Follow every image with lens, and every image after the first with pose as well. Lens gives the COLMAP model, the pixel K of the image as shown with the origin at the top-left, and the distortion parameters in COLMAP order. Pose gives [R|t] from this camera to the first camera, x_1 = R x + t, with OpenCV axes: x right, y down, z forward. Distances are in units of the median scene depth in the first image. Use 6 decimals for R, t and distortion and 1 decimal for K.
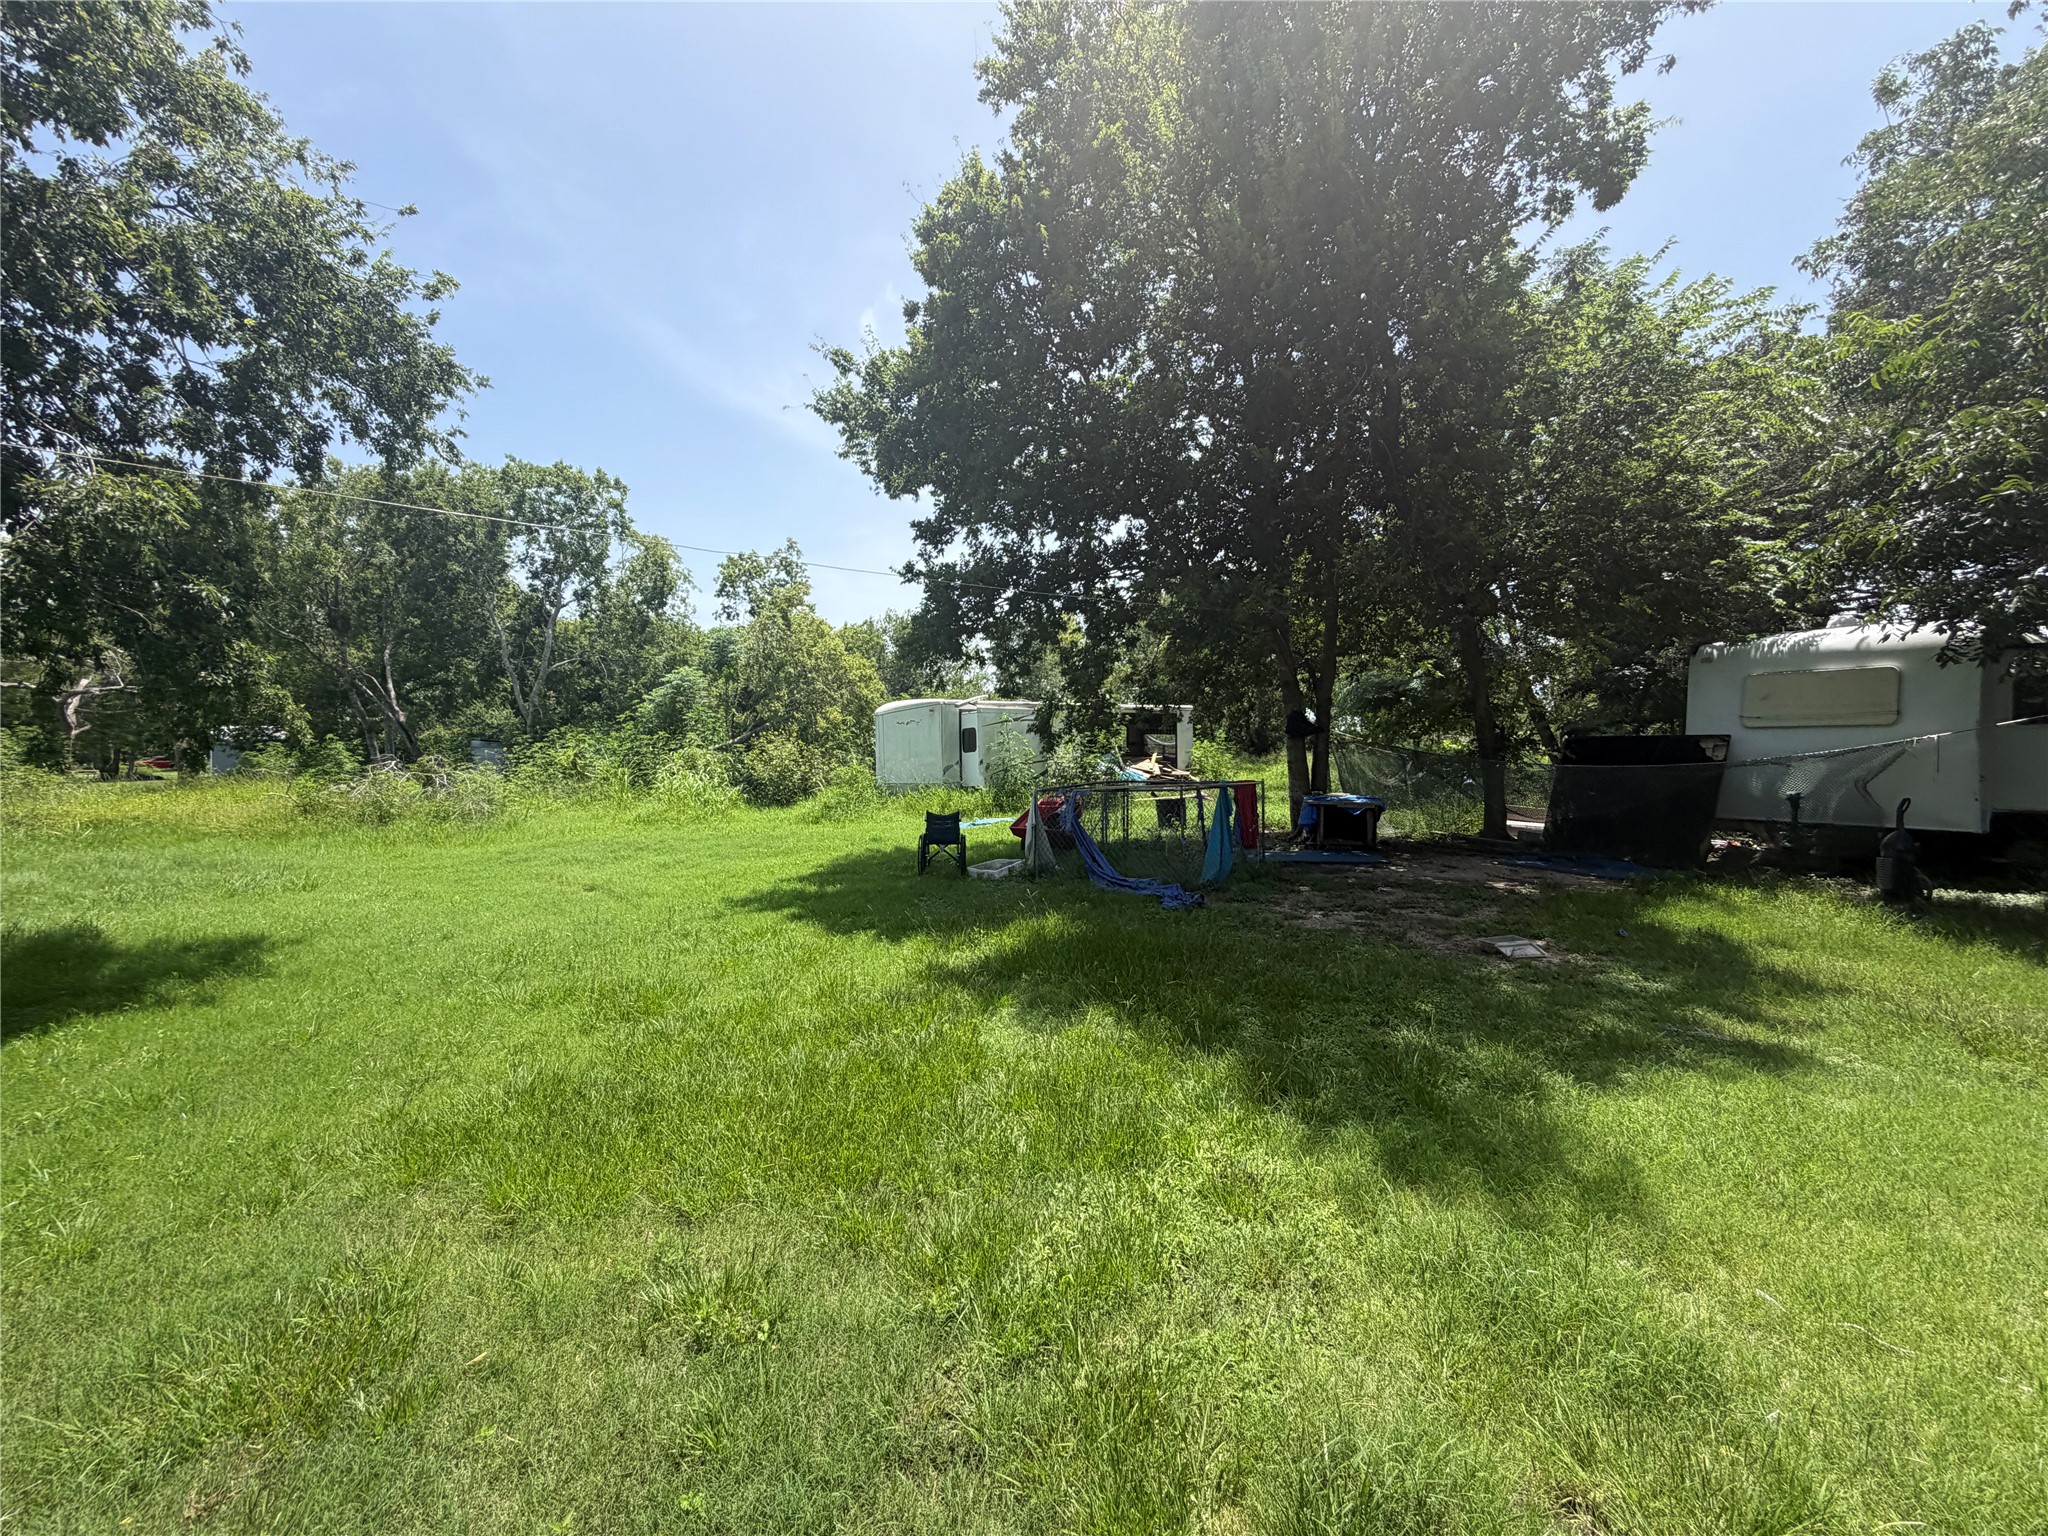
lens RADIAL K [[816.3, 0, 1018.7], [0, 816.3, 770.1], [0, 0, 1]] dist [-0.001492, 0.000076]
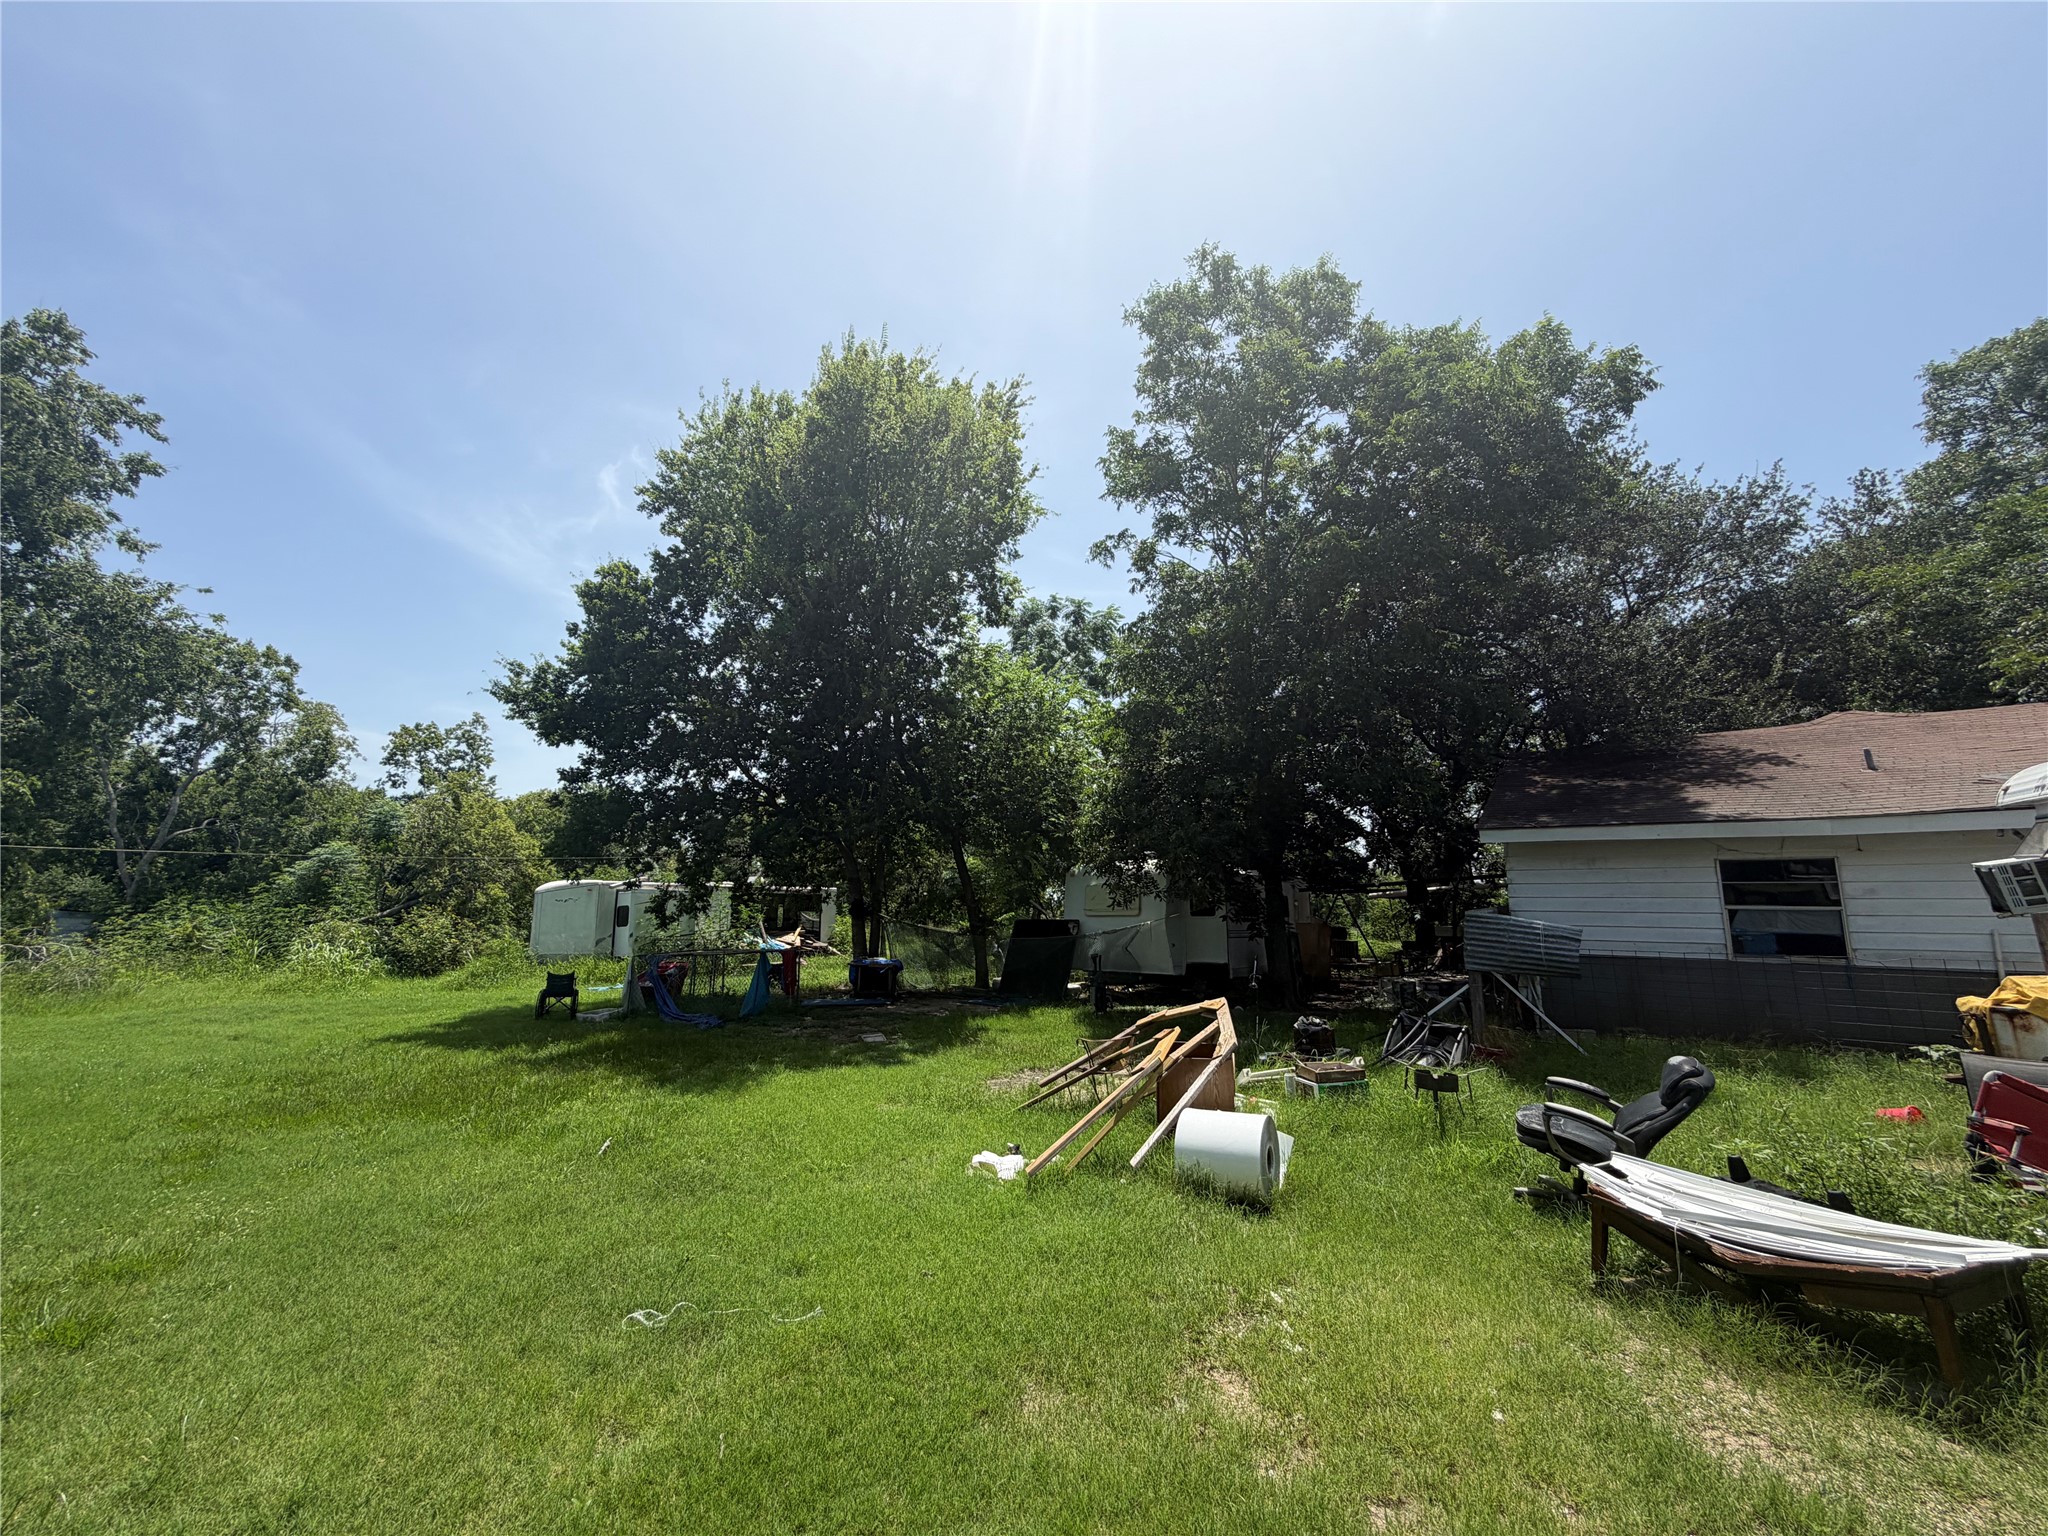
lens RADIAL K [[816.3, 0, 1013.2], [0, 816.3, 769.9], [0, 0, 1]] dist [-0.001492, 0.000076]
pose [[0.947941, 0.065414, 0.311655, 0.081995], [0.000888, 0.978127, -0.208005, 0.001765], [-0.318445, 0.197454, 0.927149, -0.272384]]
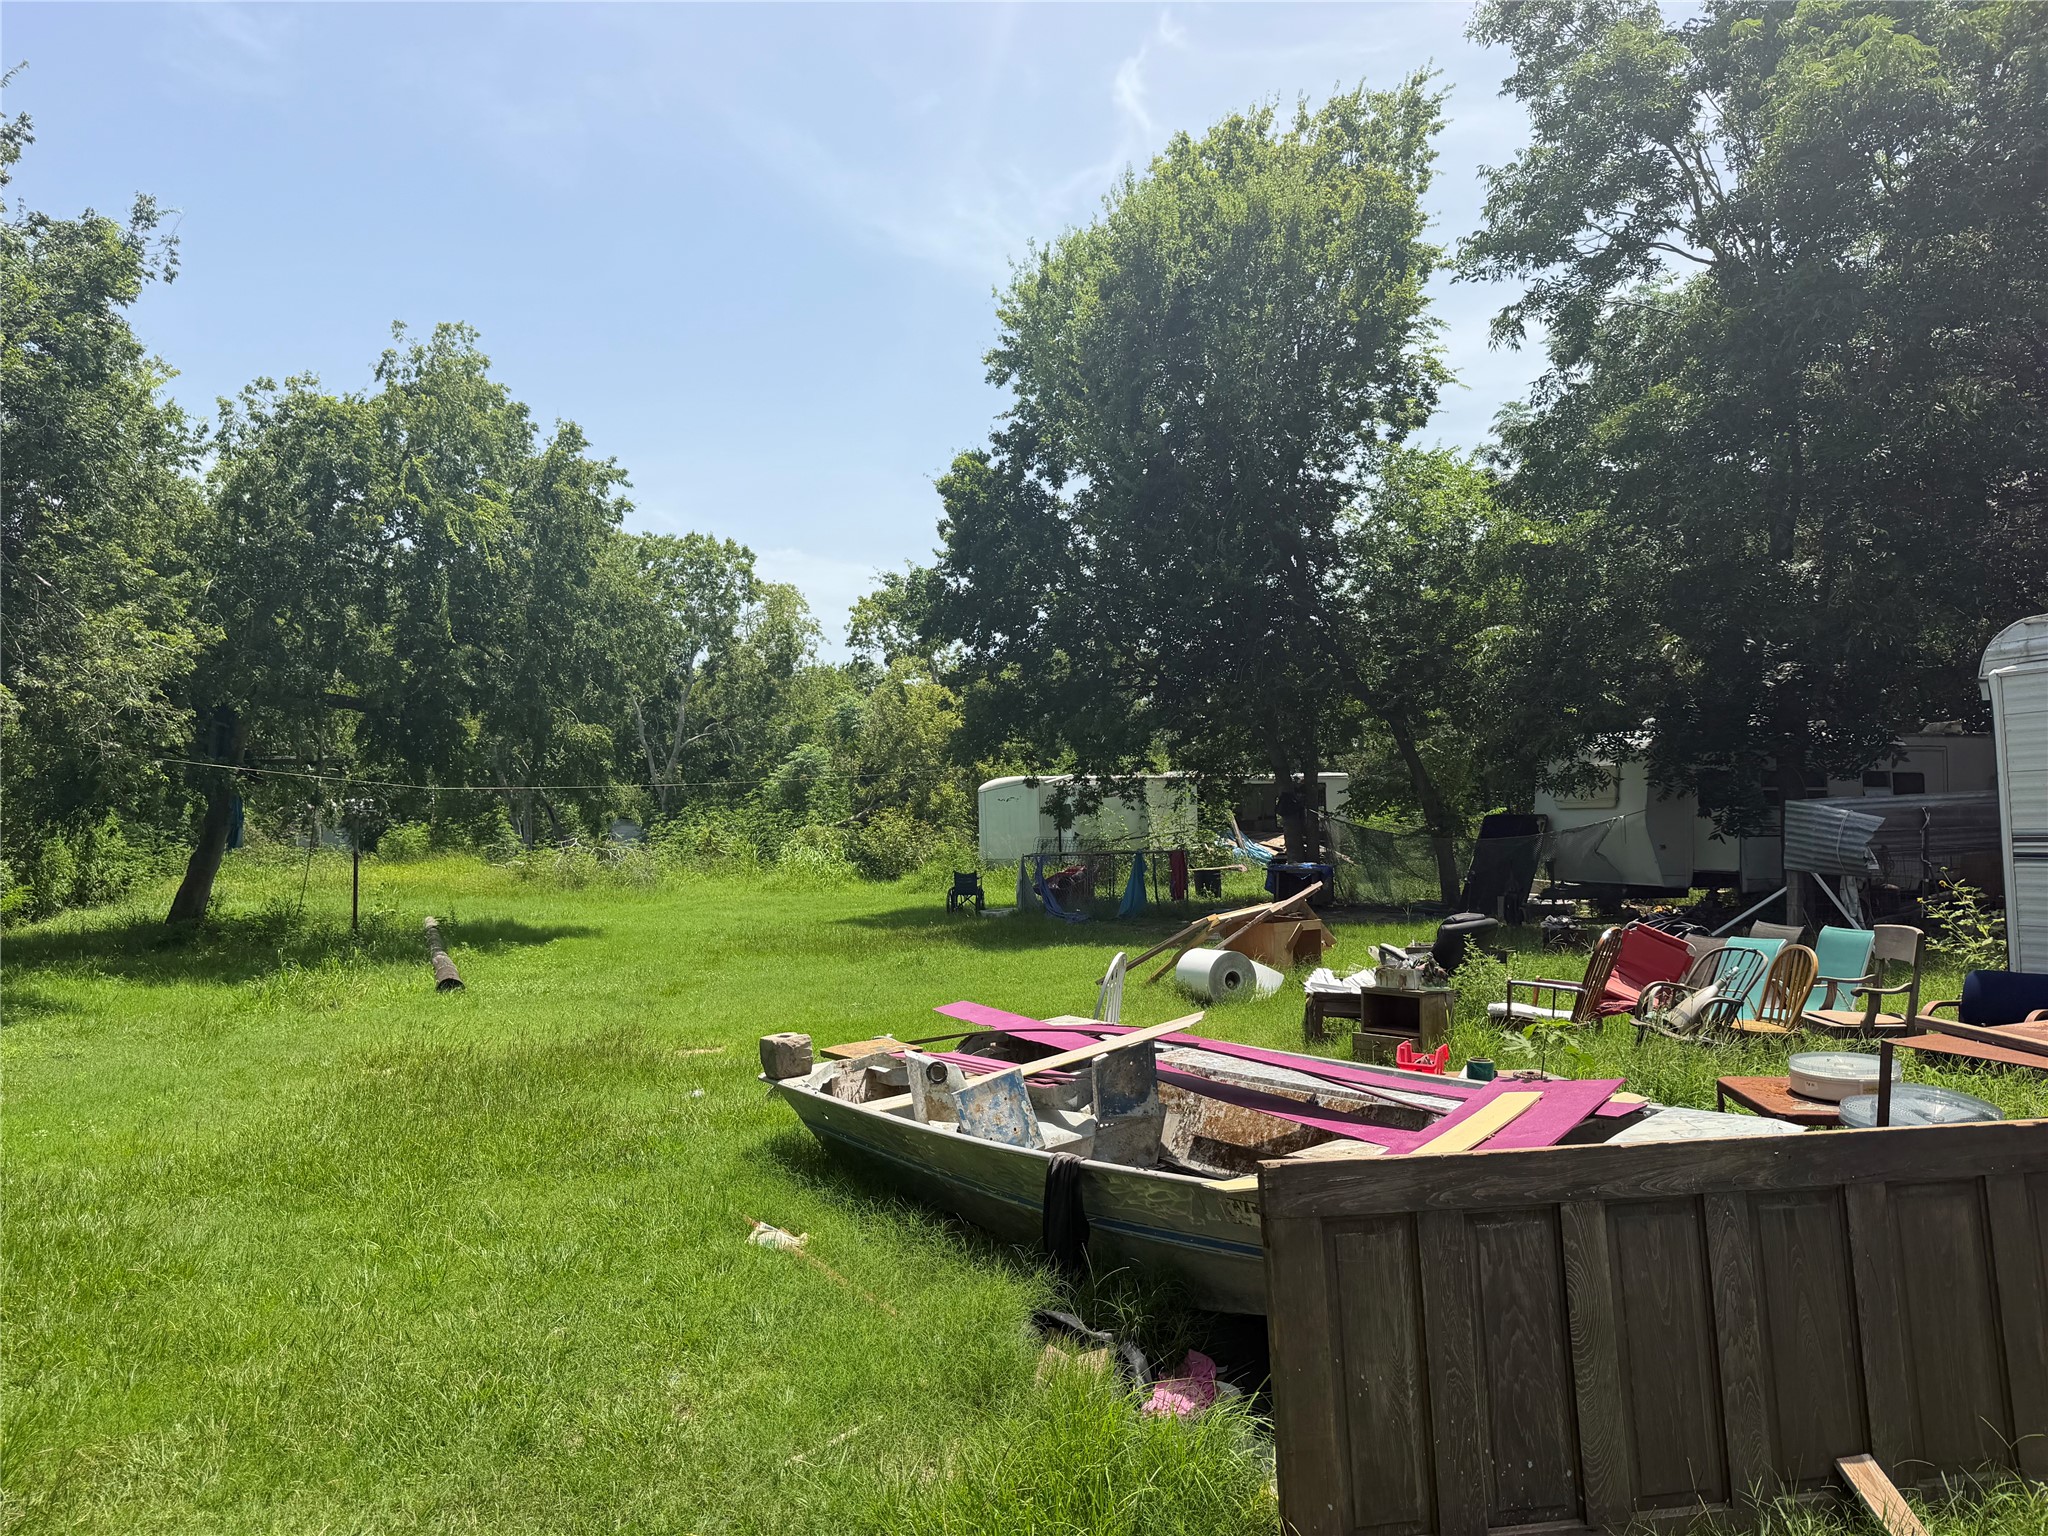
lens RADIAL K [[1430.8, 0, 954.0], [0, 1430.8, 812.4], [0, 0, 1]] dist [0.068870, -0.095513]
pose [[0.956161, -0.005605, -0.292788, 0.285157], [-0.003748, 0.999501, -0.031373, 0.012607], [0.292818, 0.031095, 0.955662, -0.643135]]
